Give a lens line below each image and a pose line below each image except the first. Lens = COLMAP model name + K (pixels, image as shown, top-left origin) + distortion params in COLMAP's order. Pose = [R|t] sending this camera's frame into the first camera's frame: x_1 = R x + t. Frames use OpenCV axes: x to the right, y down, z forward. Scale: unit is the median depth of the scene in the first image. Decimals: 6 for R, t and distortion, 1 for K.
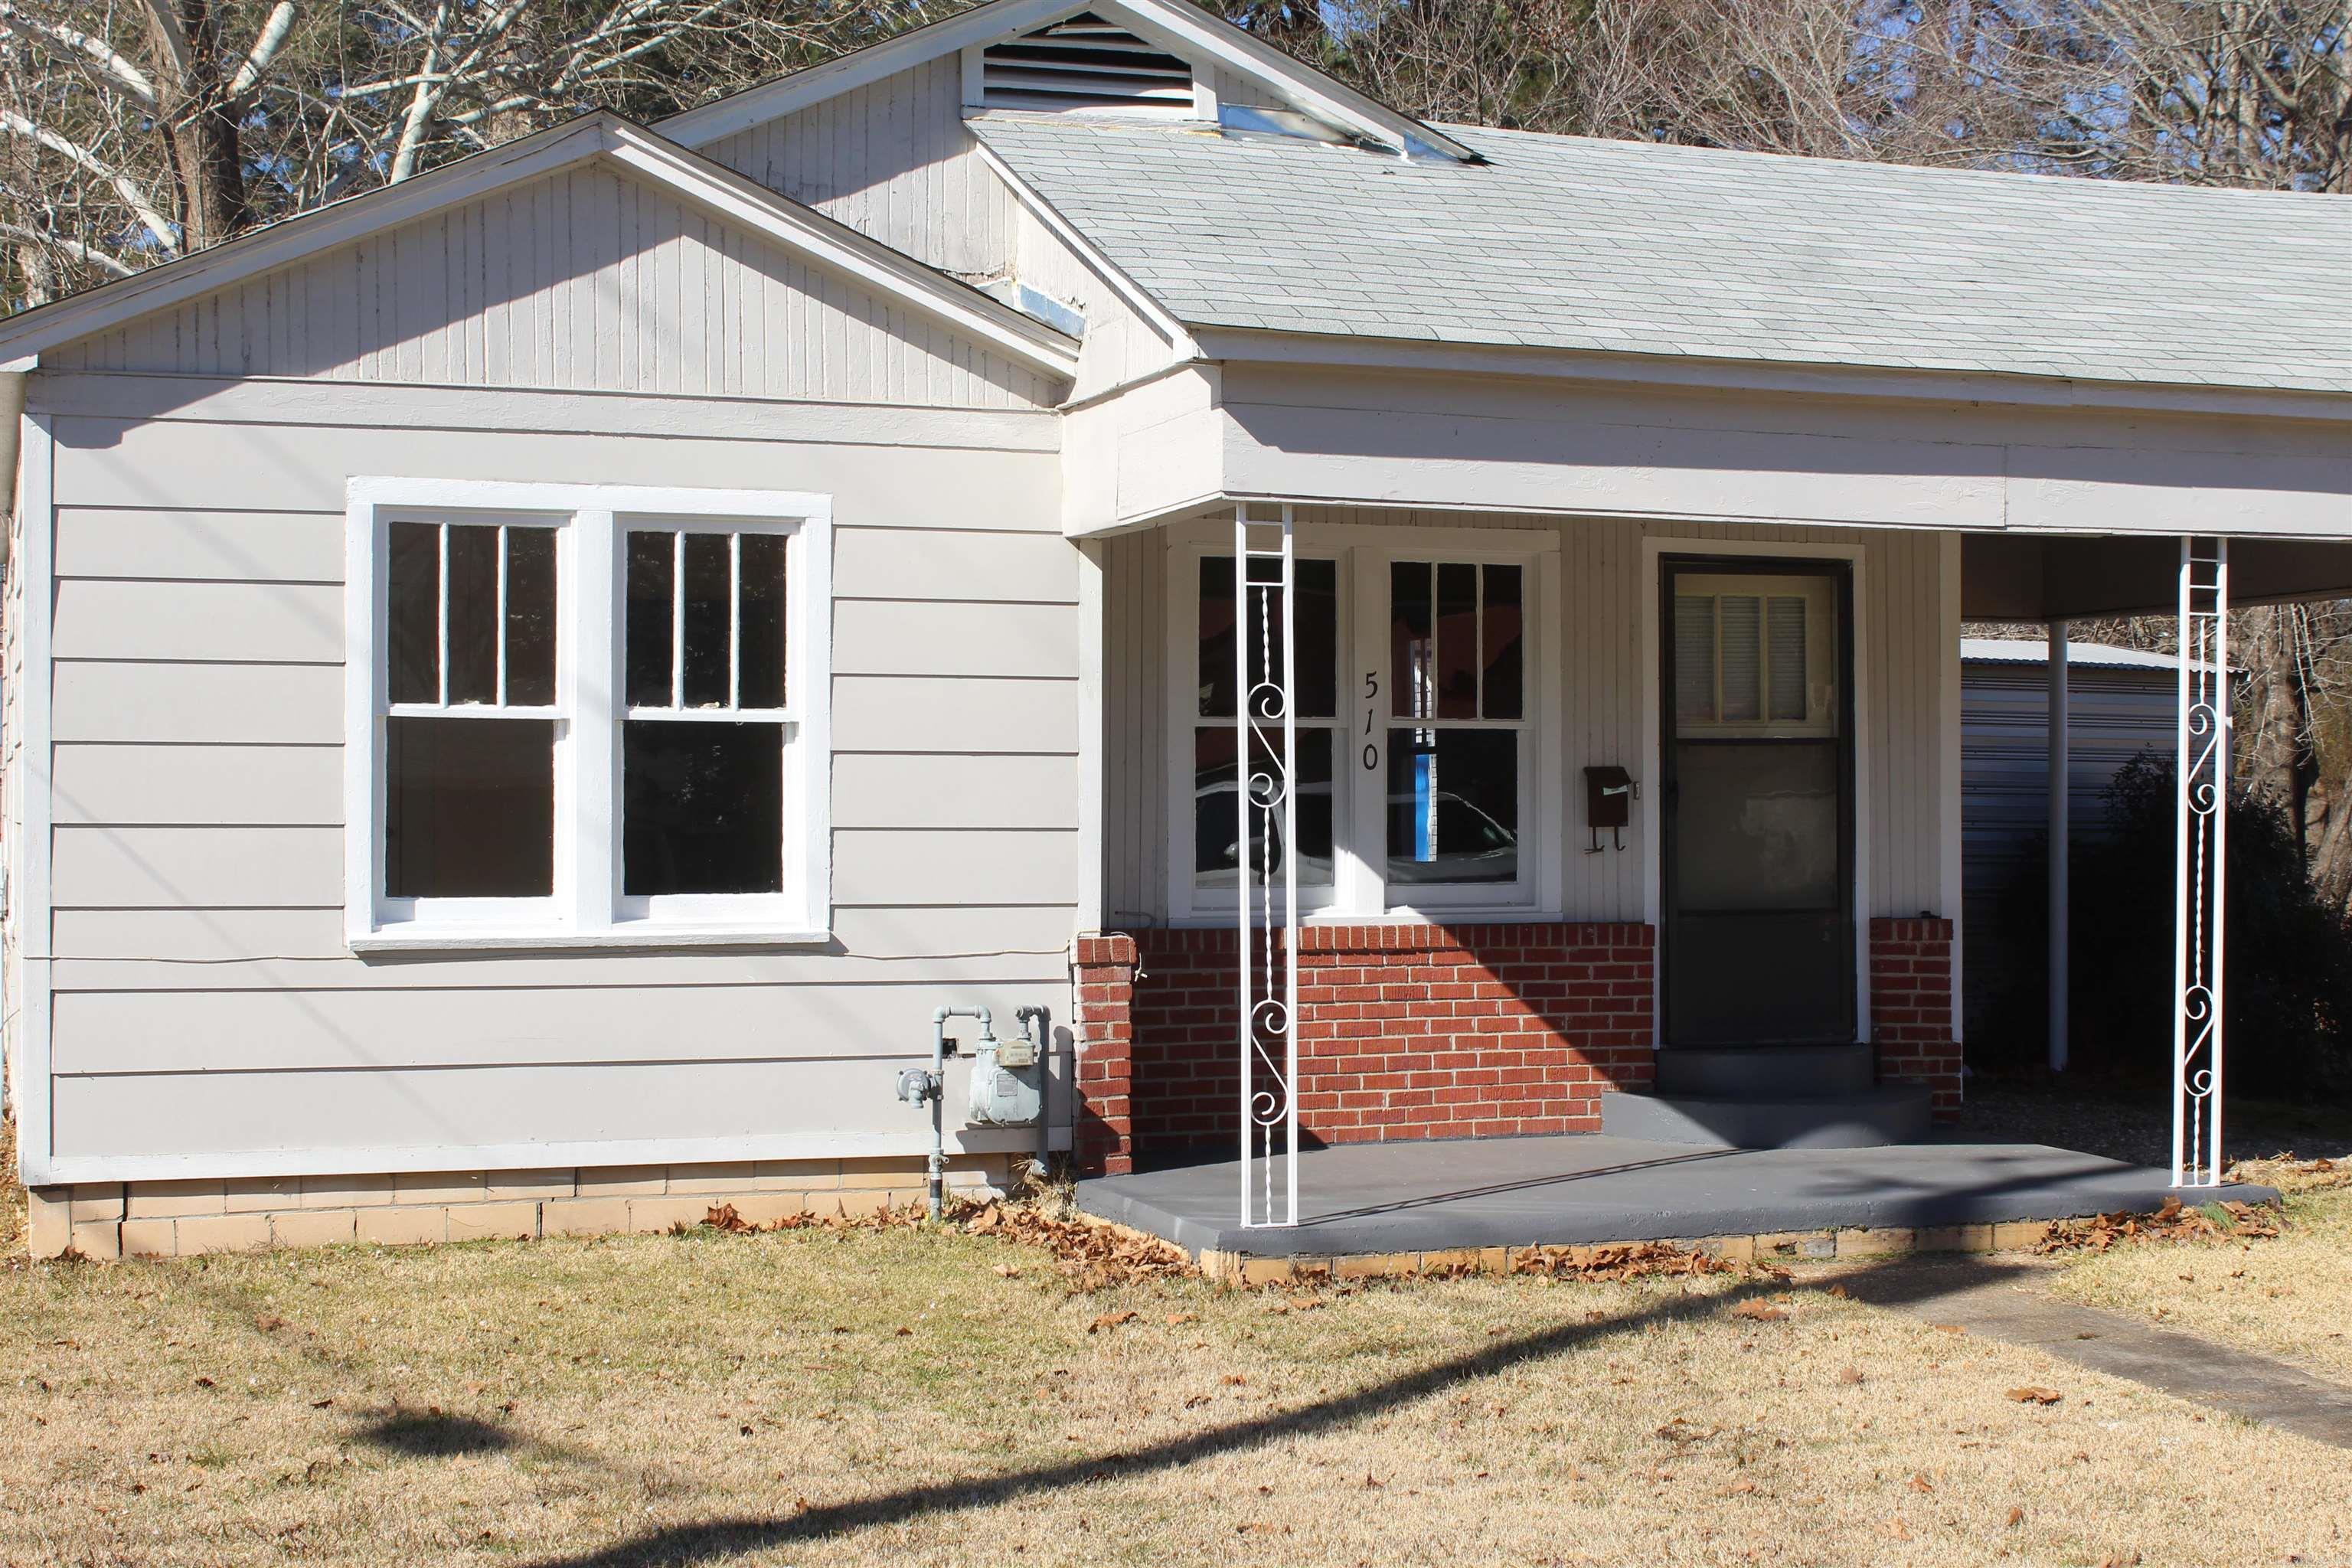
lens RADIAL K [[2252.0, 0, 1175.6], [0, 2252.0, 783.8], [0, 0, 1]] dist [-0.004800, 0.000000]
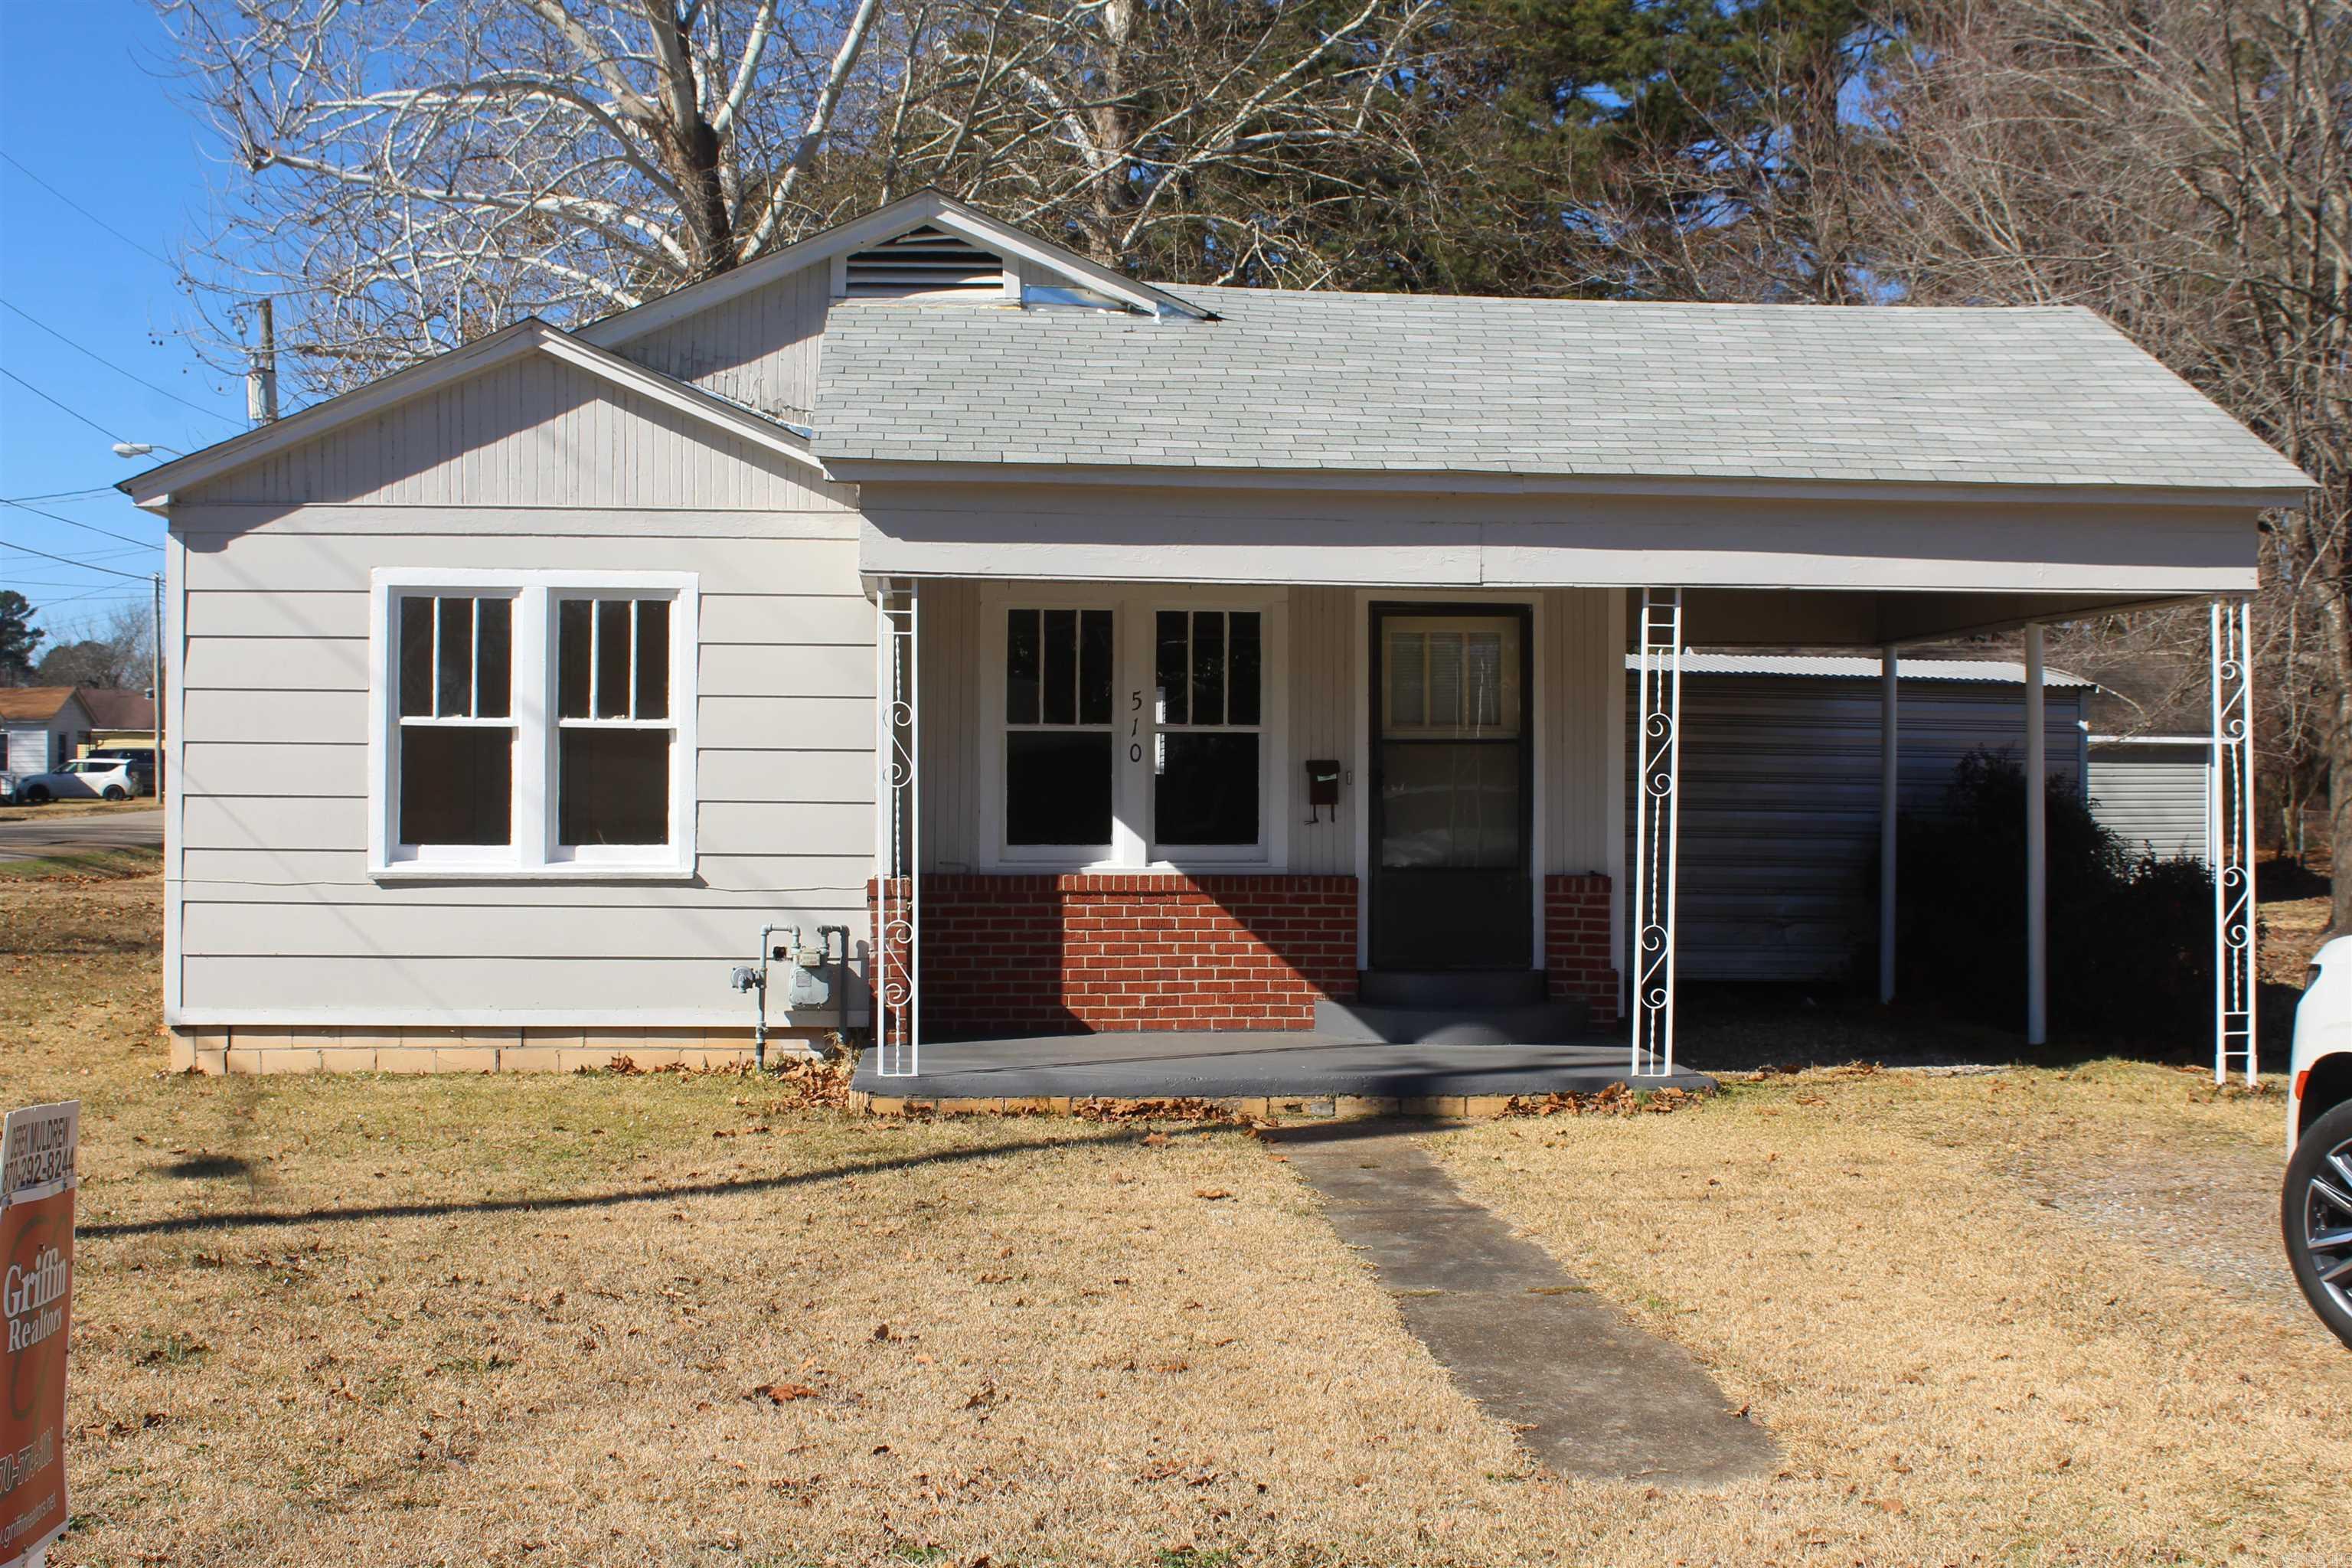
lens RADIAL K [[1779.2, 0, 1177.1], [0, 1779.2, 777.5], [0, 0, 1]] dist [-0.011289, -0.006471]
pose [[0.984964, 0.003775, -0.172720, 0.354960], [-0.003454, 0.999992, 0.002158, 0.001073], [0.172727, -0.001529, 0.984969, -0.082598]]
